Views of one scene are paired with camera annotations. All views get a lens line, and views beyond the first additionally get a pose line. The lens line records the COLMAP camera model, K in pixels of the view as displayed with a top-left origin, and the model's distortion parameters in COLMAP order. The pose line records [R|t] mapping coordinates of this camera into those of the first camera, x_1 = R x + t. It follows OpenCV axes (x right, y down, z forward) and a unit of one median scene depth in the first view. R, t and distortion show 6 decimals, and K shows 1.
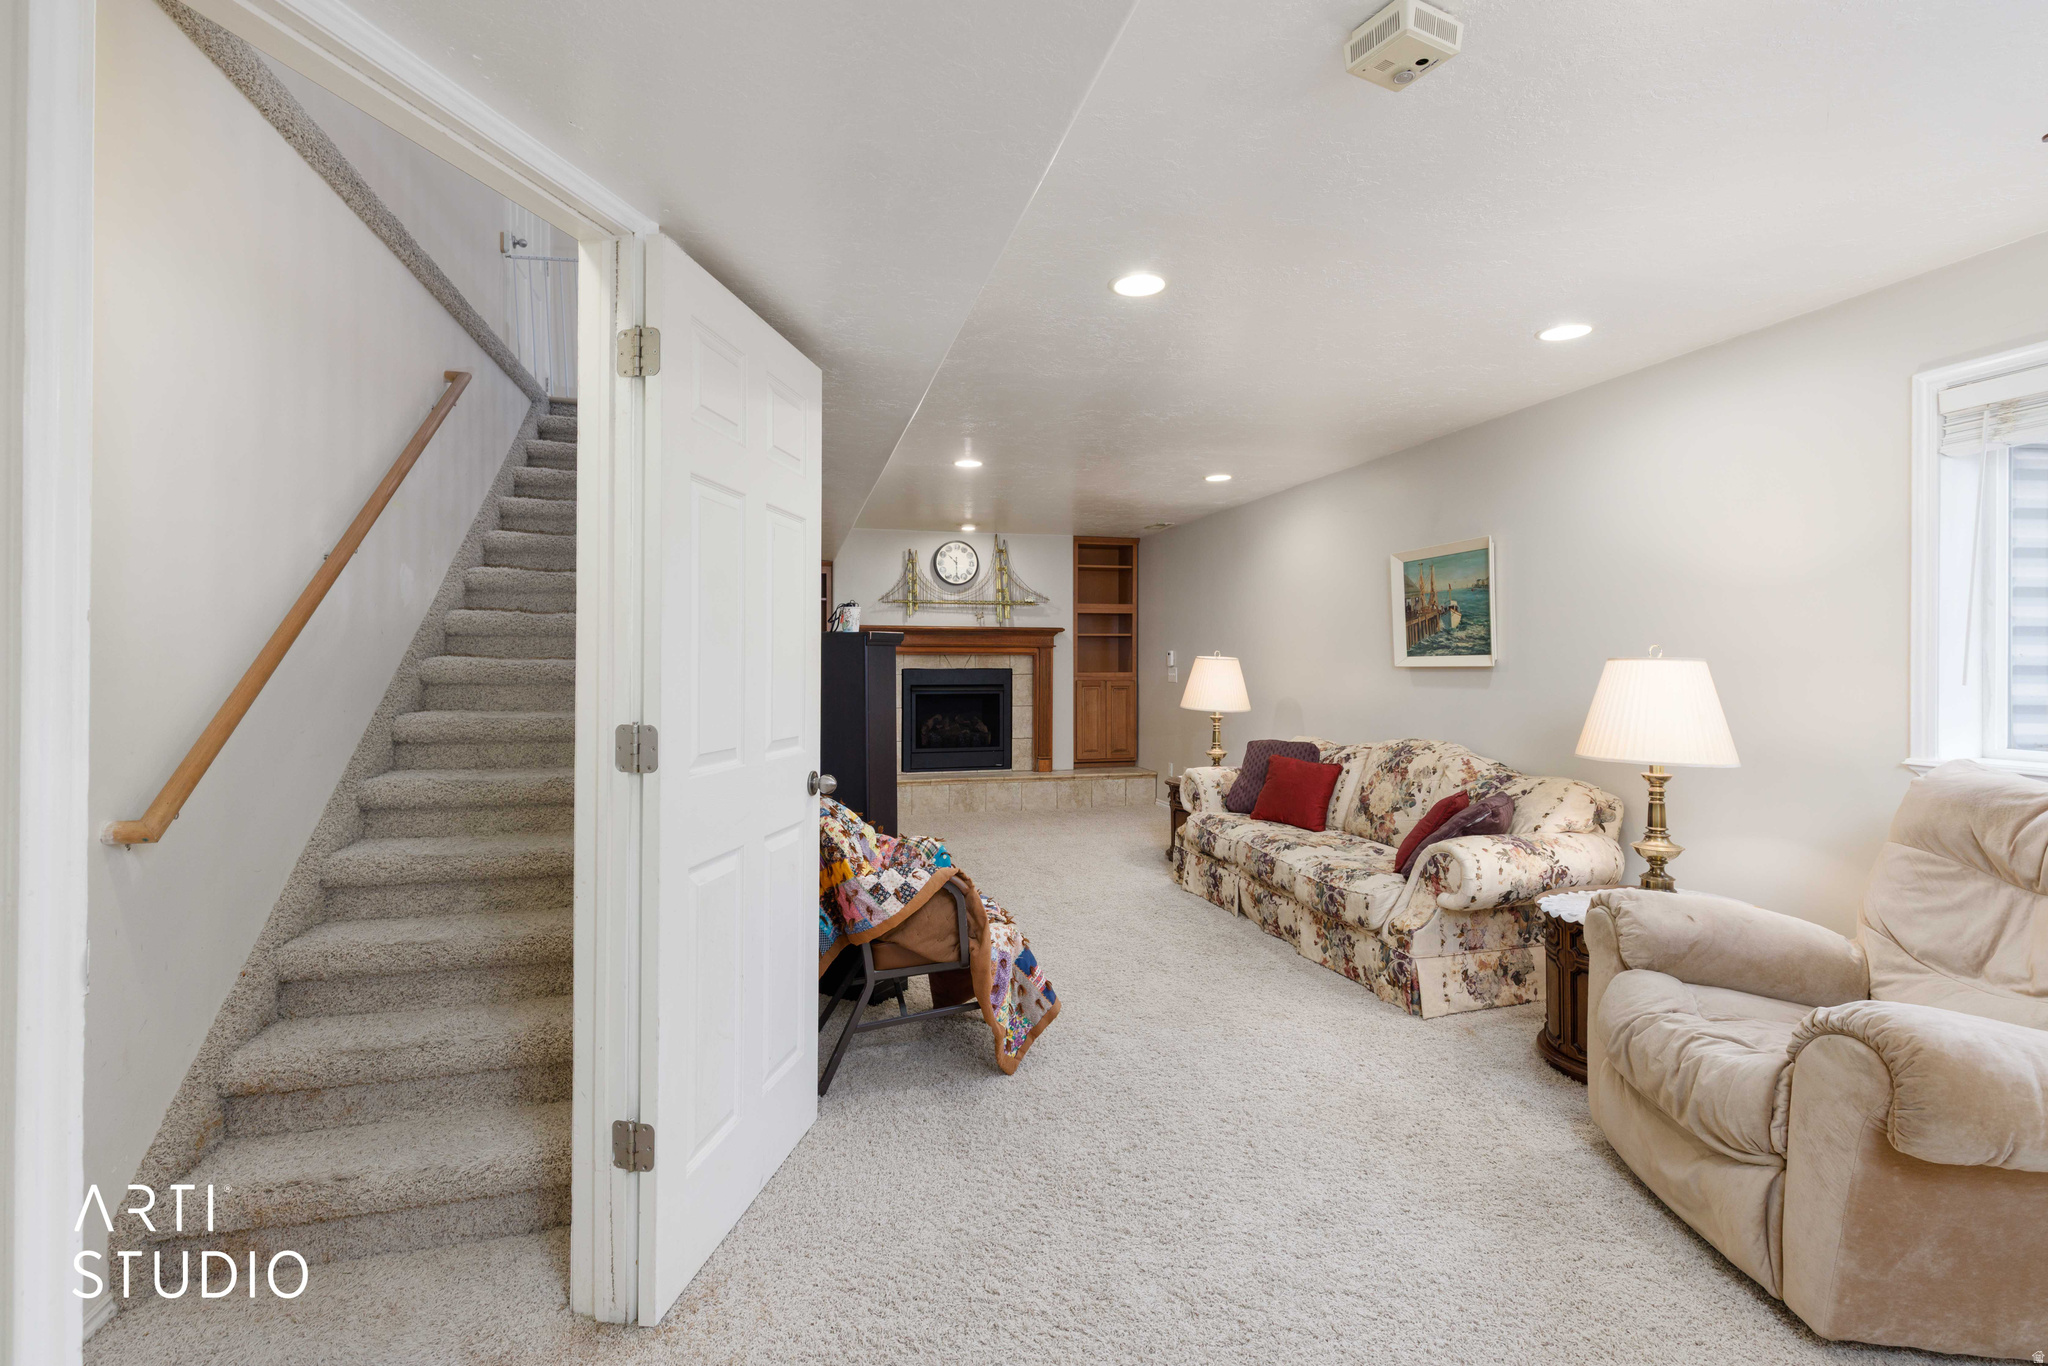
lens RADIAL K [[931.2, 0, 1032.3], [0, 931.2, 662.3], [0, 0, 1]] dist [0.006300, -0.001535]
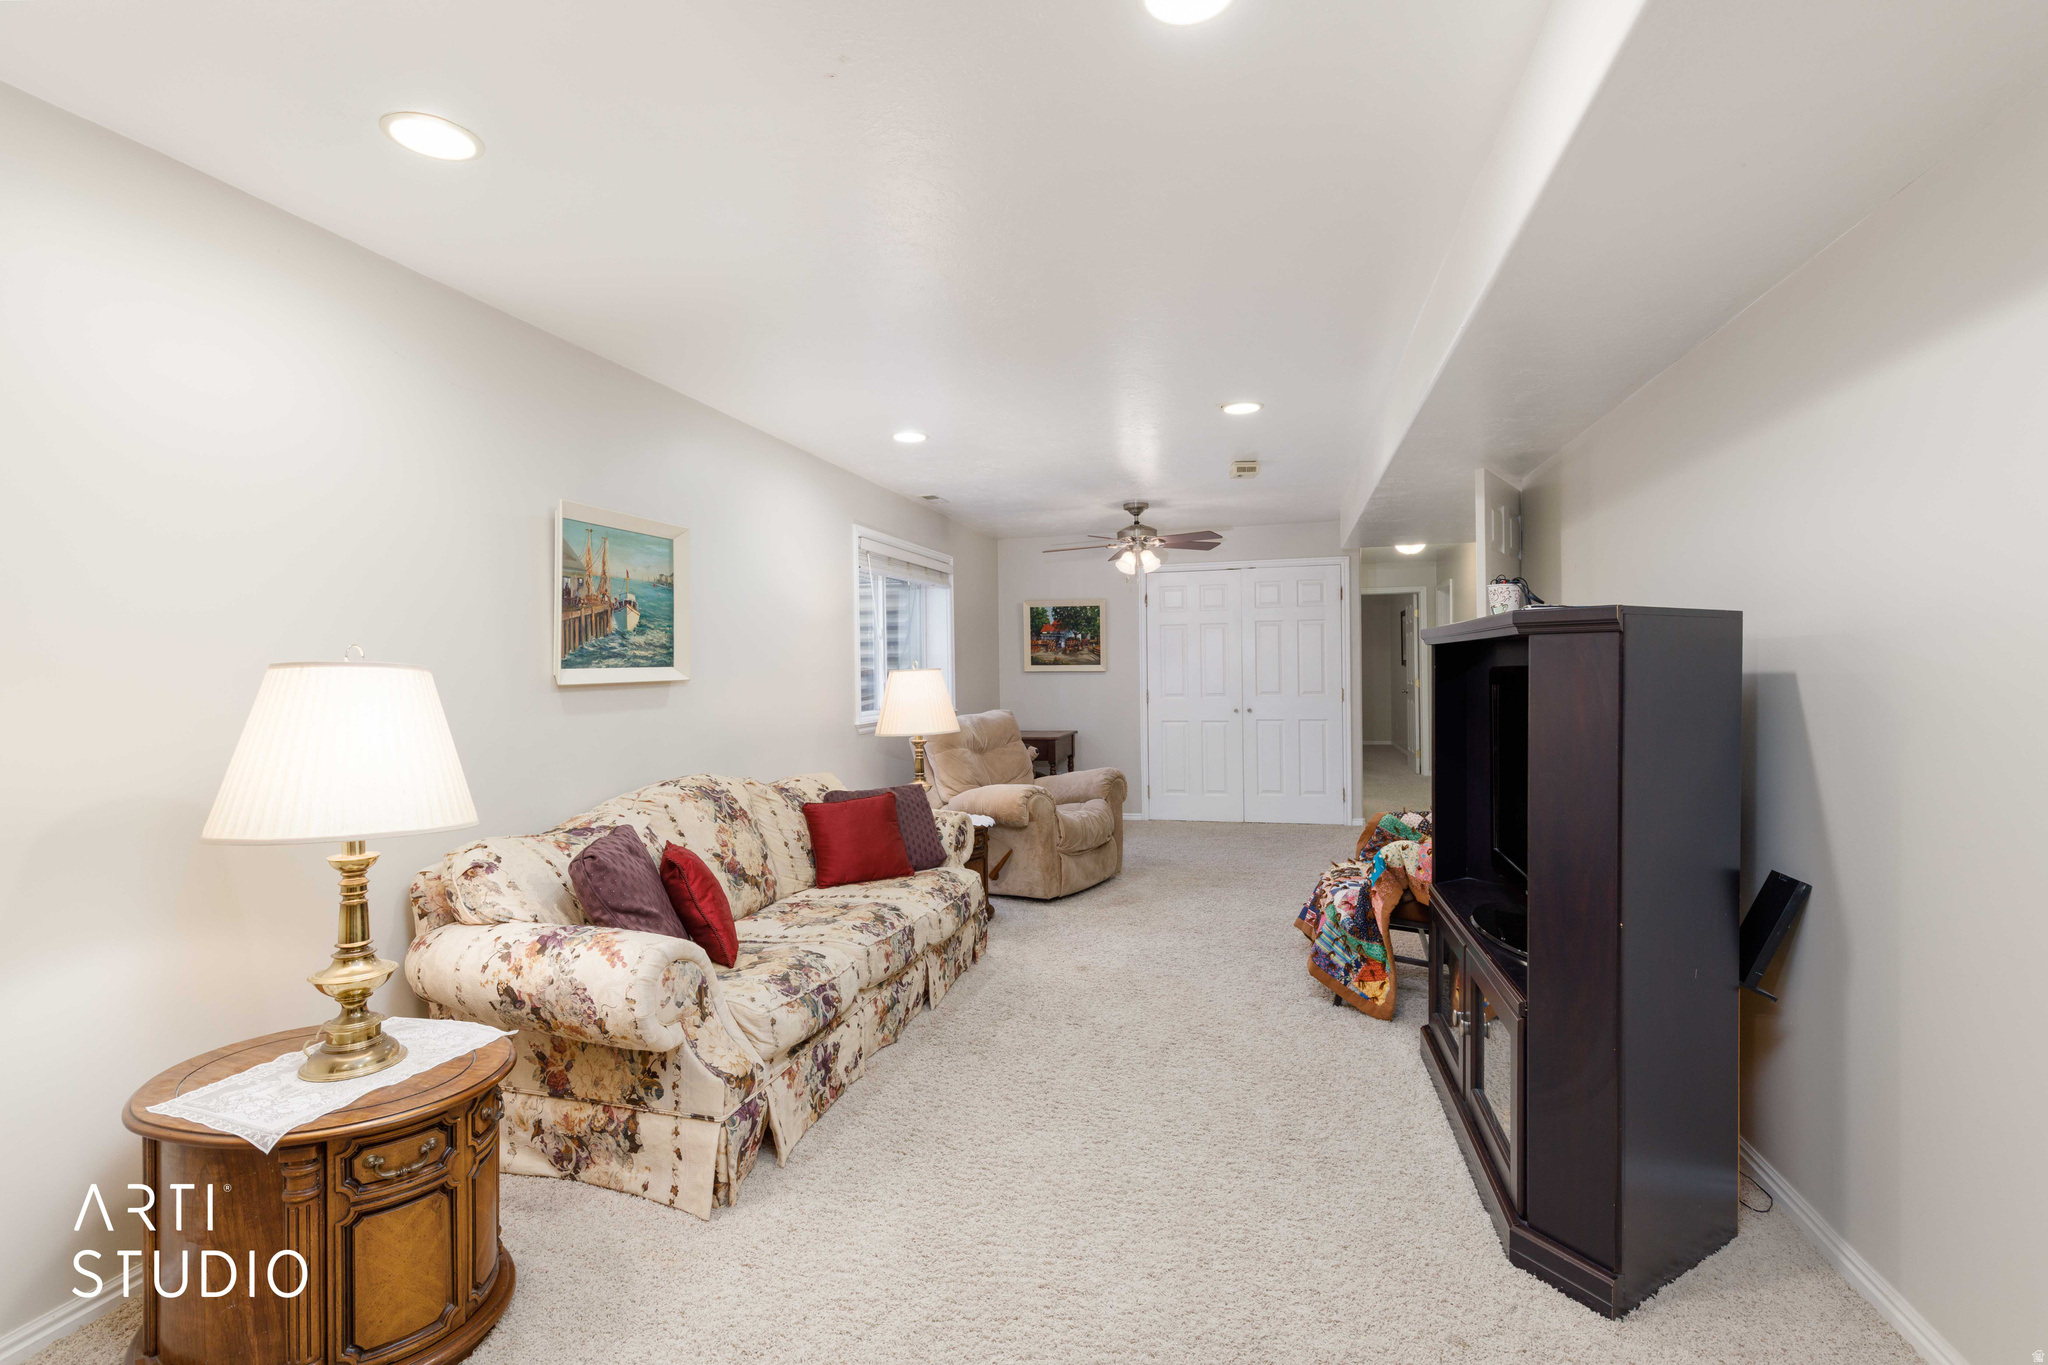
lens RADIAL K [[931.2, 0, 1026.2], [0, 931.2, 675.9], [0, 0, 1]] dist [0.006300, -0.001535]
pose [[-0.867255, -0.009300, 0.497778, -0.114488], [-0.002829, 0.999901, 0.013753, -0.006633], [-0.497856, 0.010519, -0.867196, 0.865919]]
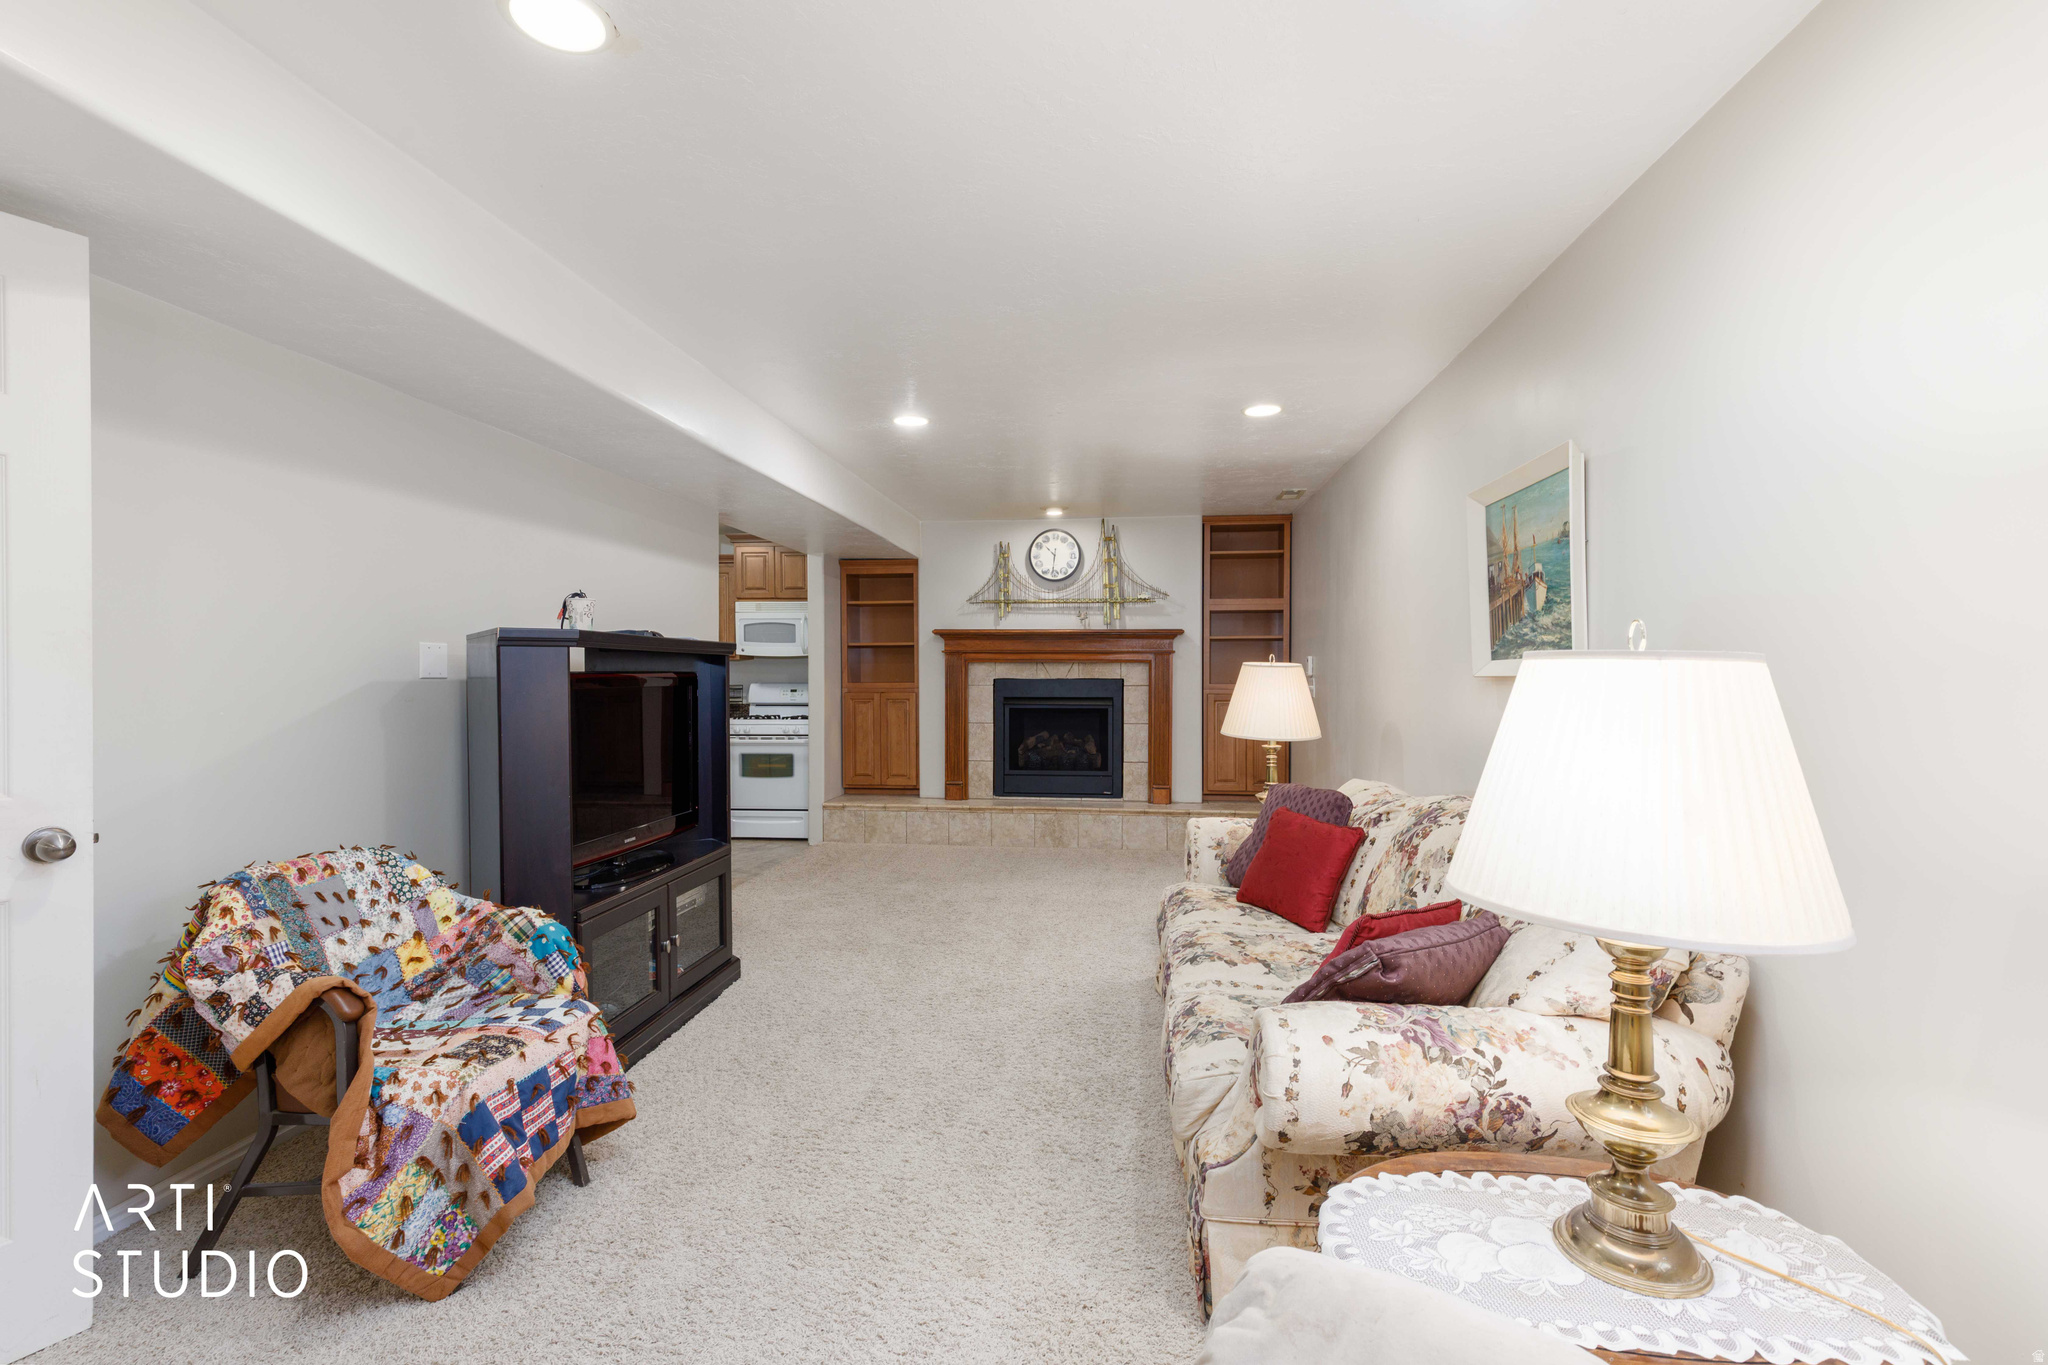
lens RADIAL K [[931.2, 0, 1027.5], [0, 931.2, 685.1], [0, 0, 1]] dist [0.006300, -0.001535]
pose [[0.929890, 0.004242, -0.367814, 0.214440], [0.000695, 0.999911, 0.013289, 0.001257], [0.367838, -0.012613, 0.929804, 0.196557]]
